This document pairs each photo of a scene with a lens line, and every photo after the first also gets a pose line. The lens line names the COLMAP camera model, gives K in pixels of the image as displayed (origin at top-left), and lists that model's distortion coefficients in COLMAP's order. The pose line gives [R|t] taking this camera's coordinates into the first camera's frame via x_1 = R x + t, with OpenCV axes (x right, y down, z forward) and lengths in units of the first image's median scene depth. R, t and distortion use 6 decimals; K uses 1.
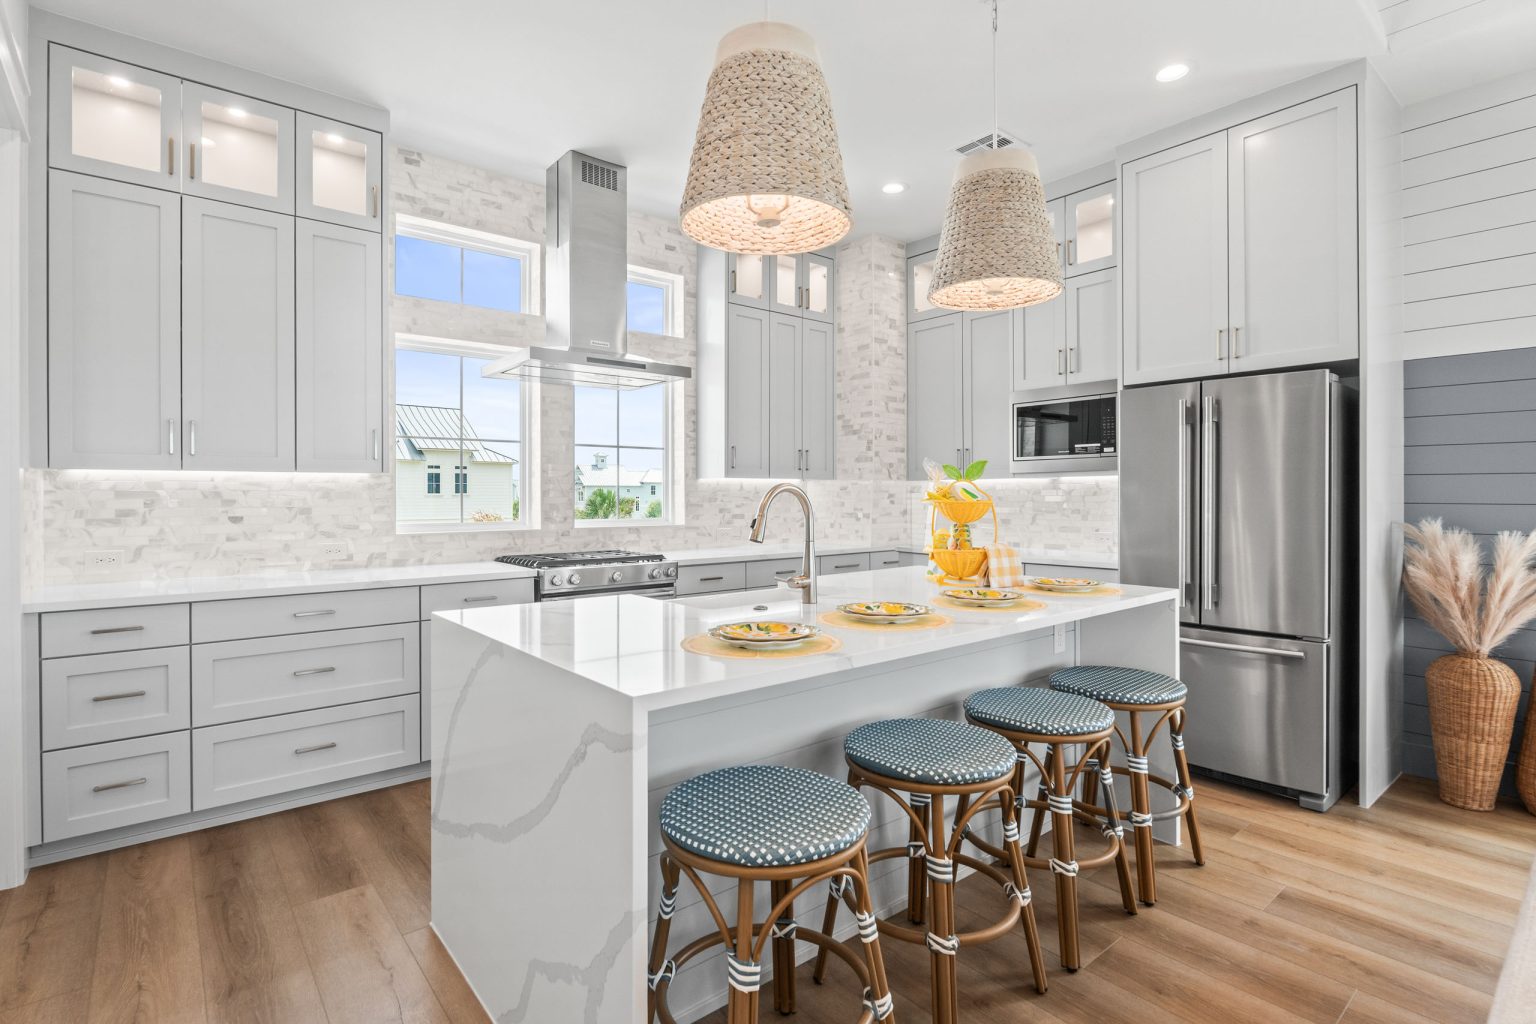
lens RADIAL K [[742.5, 0, 765.1], [0, 742.5, 491.3], [0, 0, 1]] dist [0.001660, -0.000766]
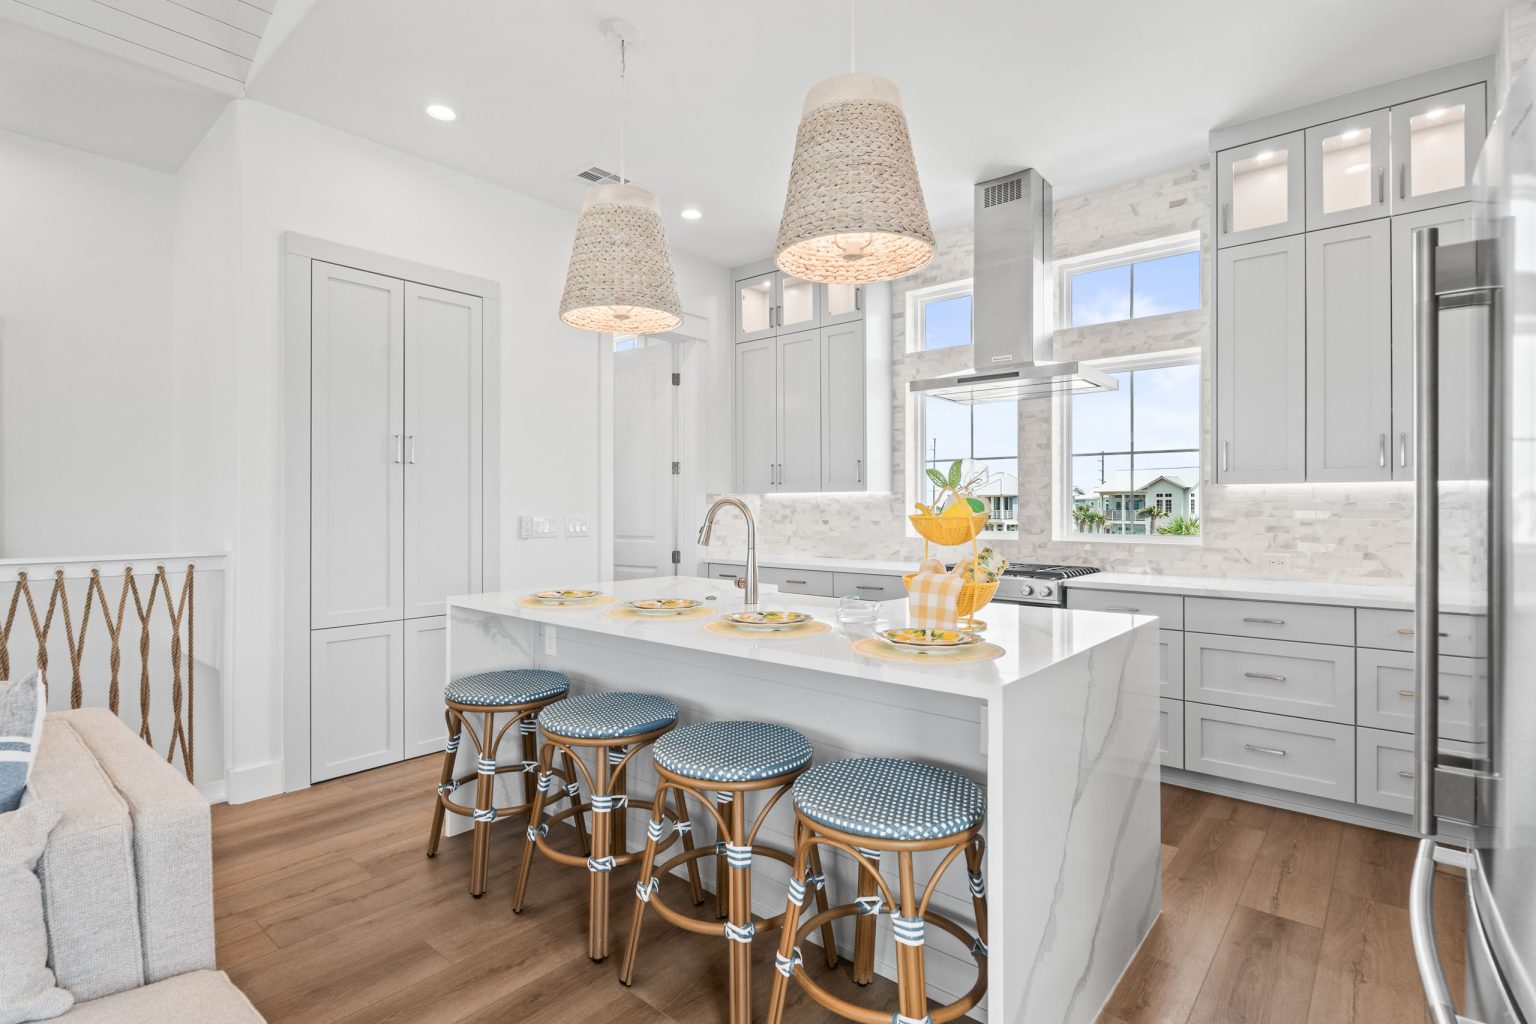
lens RADIAL K [[719.0, 0, 825.6], [0, 719.0, 508.3], [0, 0, 1]] dist [-0.020627, 0.002321]
pose [[0.218364, 0.002947, -0.975863, 0.640378], [0.004961, 0.999979, 0.004130, 0.001150], [0.975855, -0.005743, 0.218345, 0.524393]]
